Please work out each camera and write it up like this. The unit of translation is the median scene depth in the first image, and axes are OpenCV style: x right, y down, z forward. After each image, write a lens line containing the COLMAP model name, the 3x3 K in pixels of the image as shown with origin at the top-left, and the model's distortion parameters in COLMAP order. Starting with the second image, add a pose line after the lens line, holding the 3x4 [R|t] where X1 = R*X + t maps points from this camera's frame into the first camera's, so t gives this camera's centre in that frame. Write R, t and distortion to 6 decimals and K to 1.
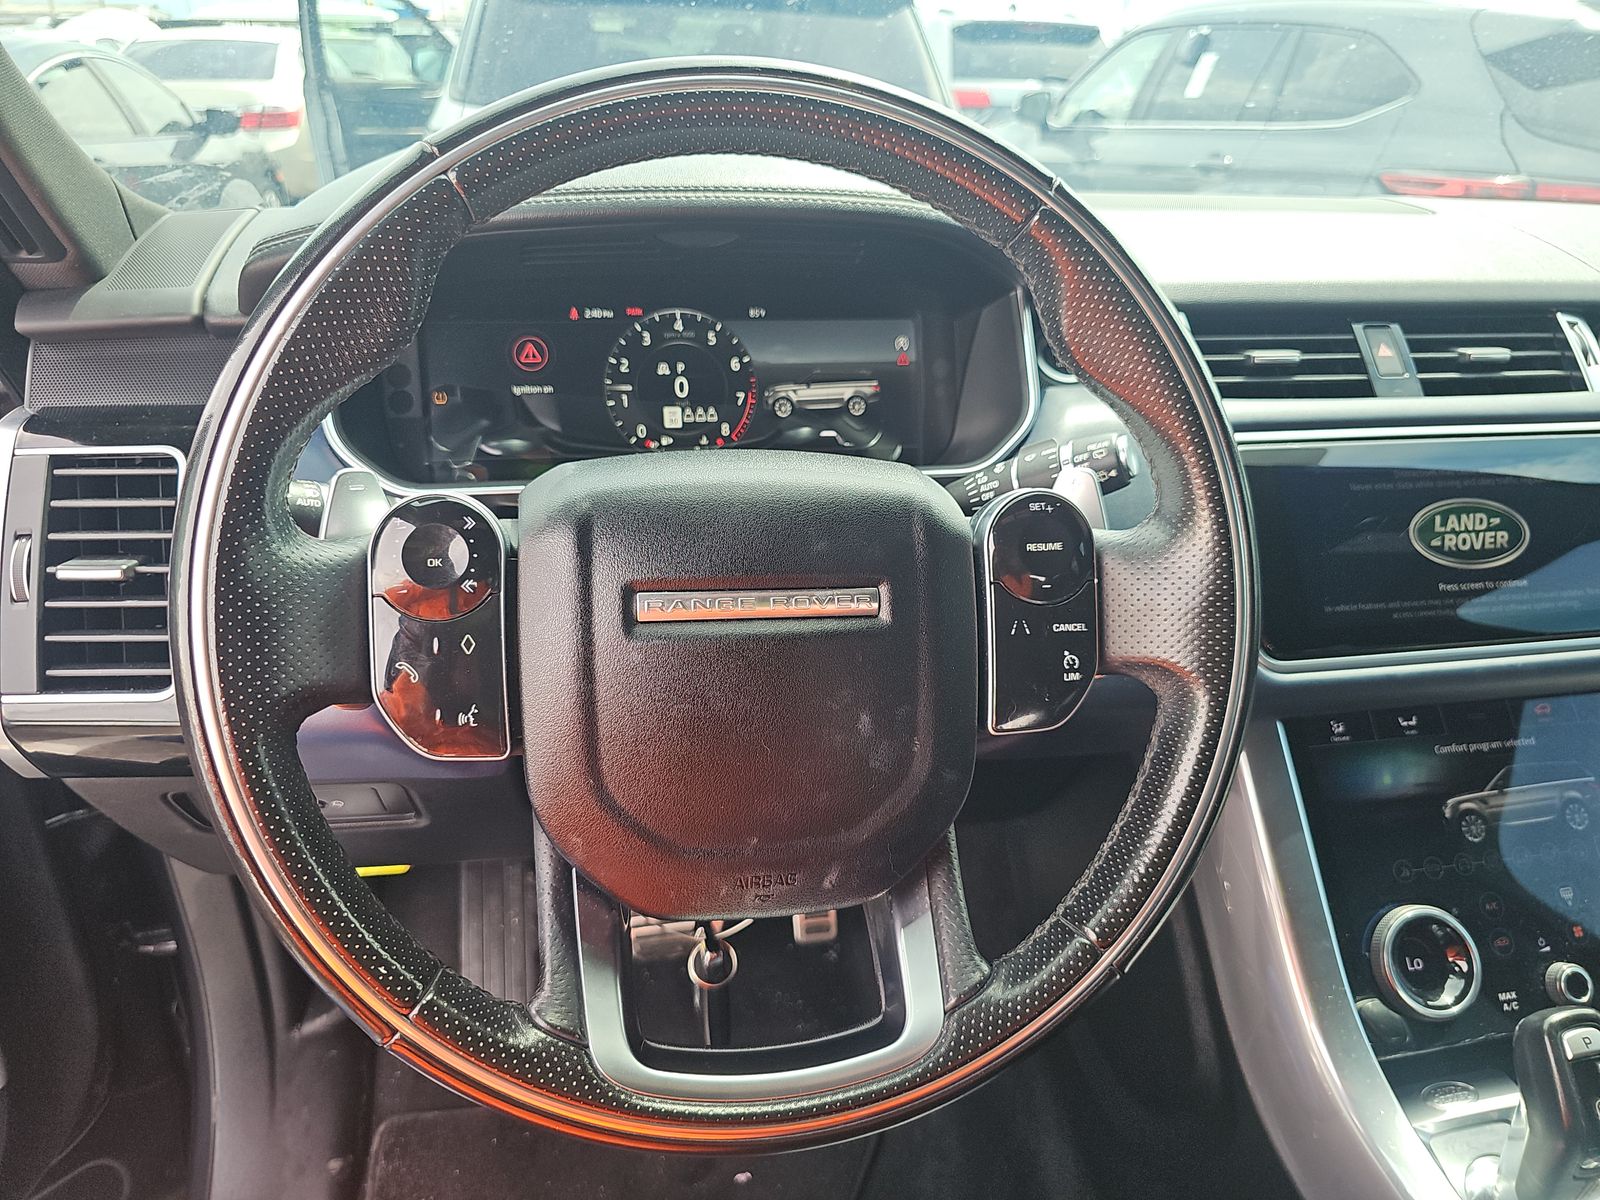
lens RADIAL K [[1024.4, 0, 800.0], [0, 1024.4, 600.0], [0, 0, 1]] dist [0.062109, -0.067880]
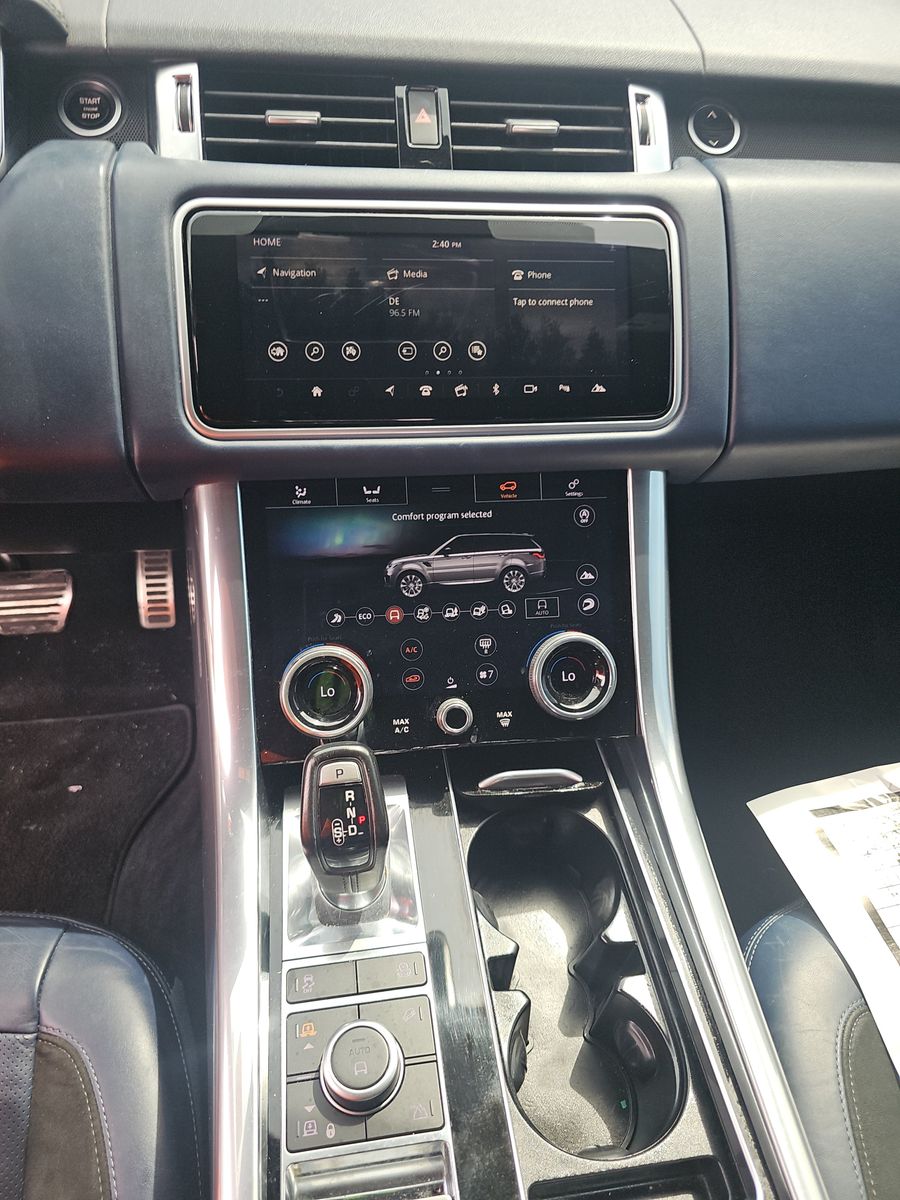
lens RADIAL K [[809.3, 0, 450.0], [0, 809.3, 600.0], [0, 0, 1]] dist [0.004469, -0.001088]
pose [[0.997814, 0.063579, -0.018052, 0.691515], [-0.055169, 0.951637, 0.302231, -0.039285], [0.036394, -0.300574, 0.953064, 0.133298]]
